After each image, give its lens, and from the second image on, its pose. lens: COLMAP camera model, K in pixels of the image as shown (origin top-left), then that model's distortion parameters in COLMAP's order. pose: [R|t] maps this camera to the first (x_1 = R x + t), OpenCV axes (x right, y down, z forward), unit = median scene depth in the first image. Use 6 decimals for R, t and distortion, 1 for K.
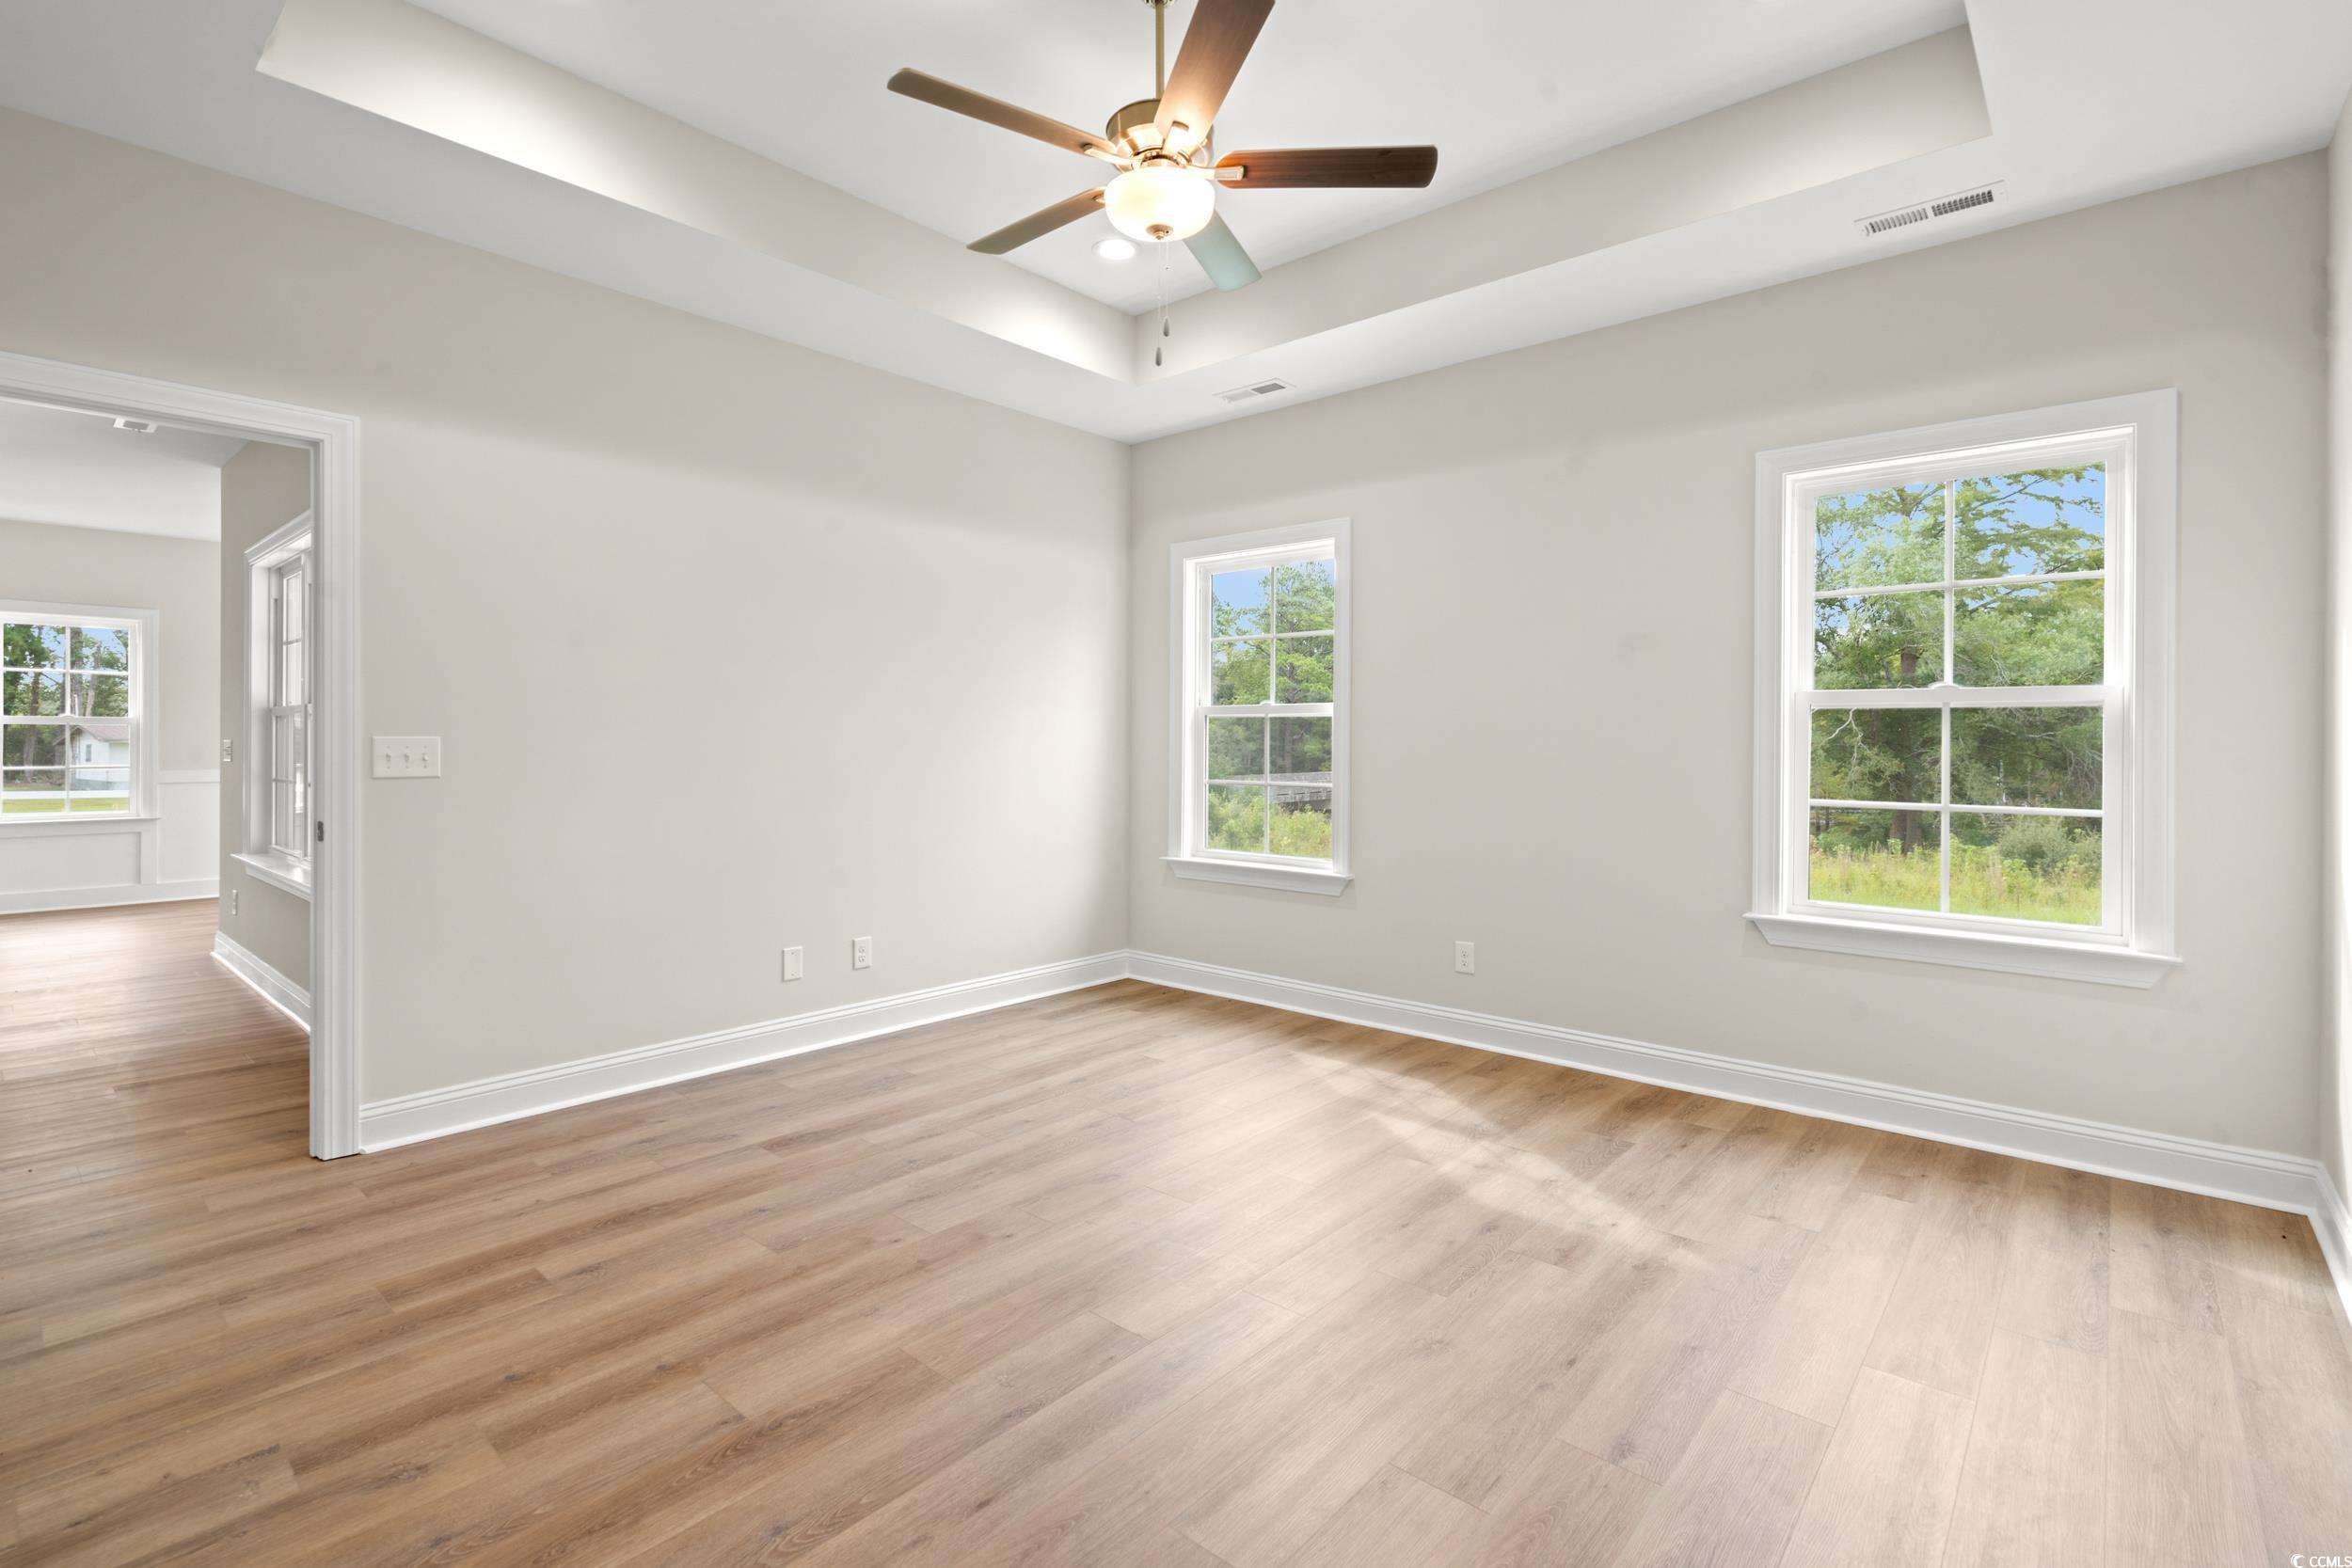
lens RADIAL K [[1072.0, 0, 1171.5], [0, 1072.0, 752.5], [0, 0, 1]] dist [-0.002156, 0.000042]
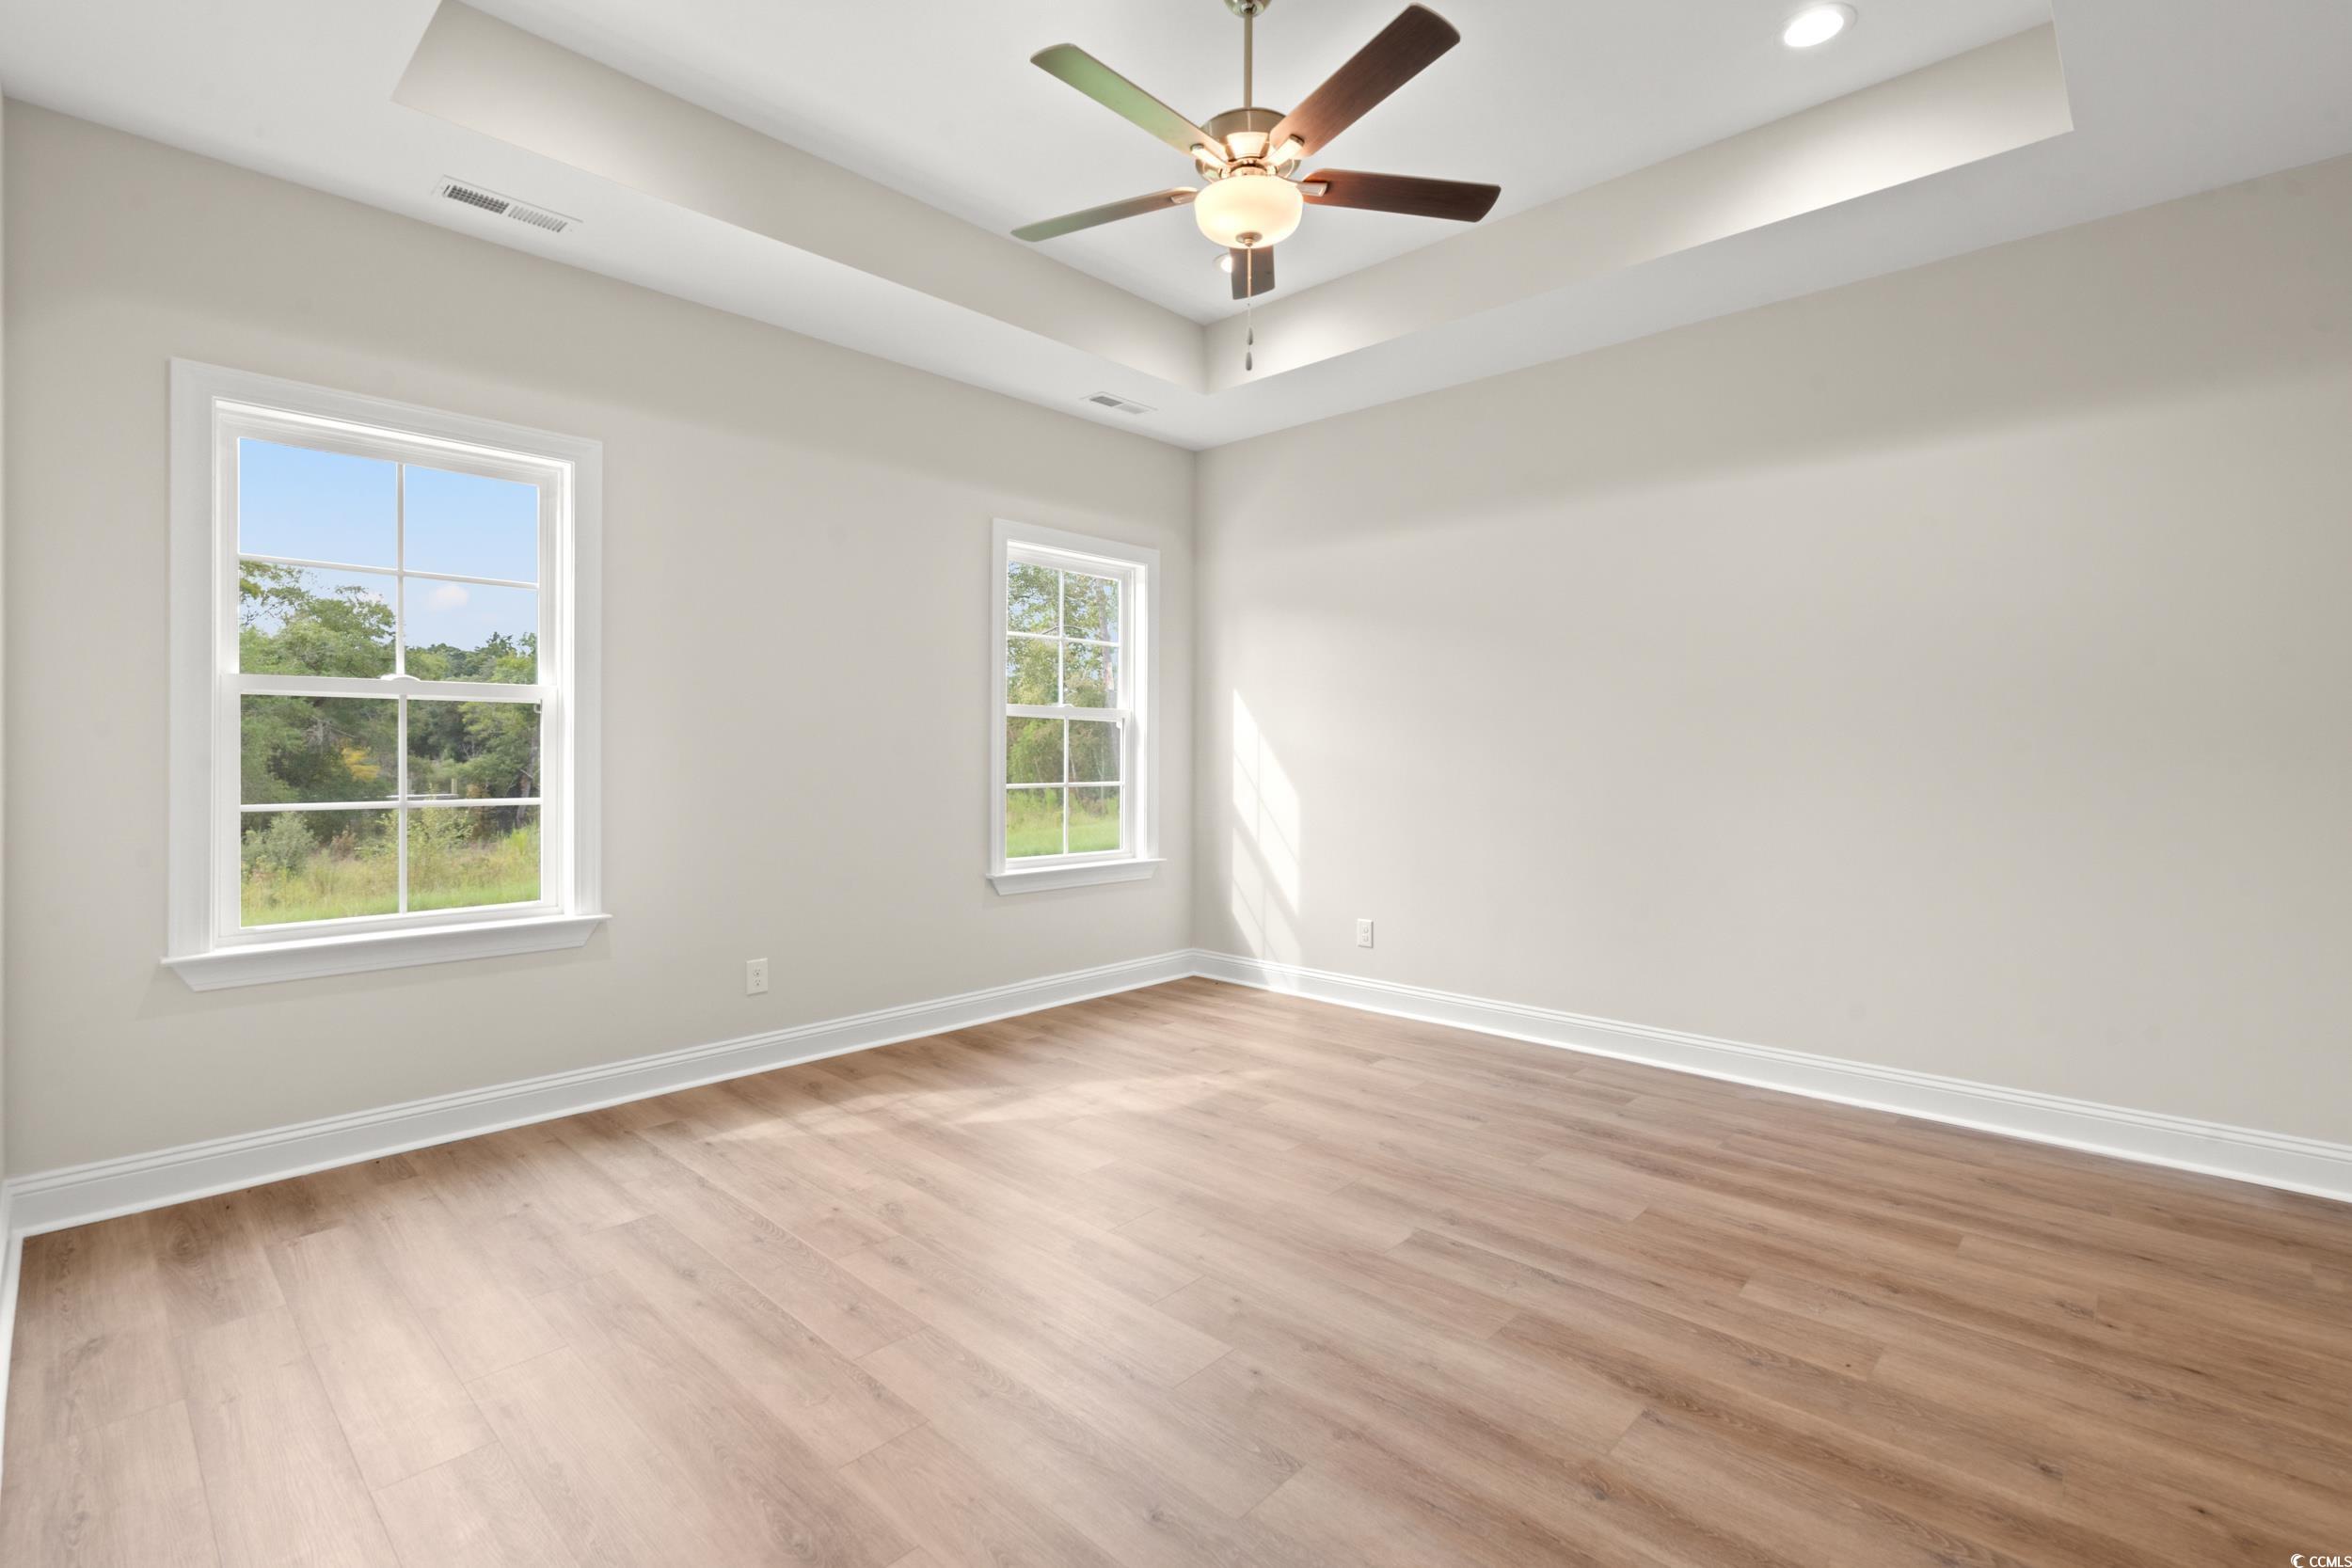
lens RADIAL K [[1072.0, 0, 1171.5], [0, 1072.0, 752.5], [0, 0, 1]] dist [-0.002156, 0.000042]
pose [[0.038070, -0.004821, 0.999263, -0.972259], [0.007911, 0.999958, 0.004523, 0.000754], [-0.999244, 0.007733, 0.038106, 0.964742]]
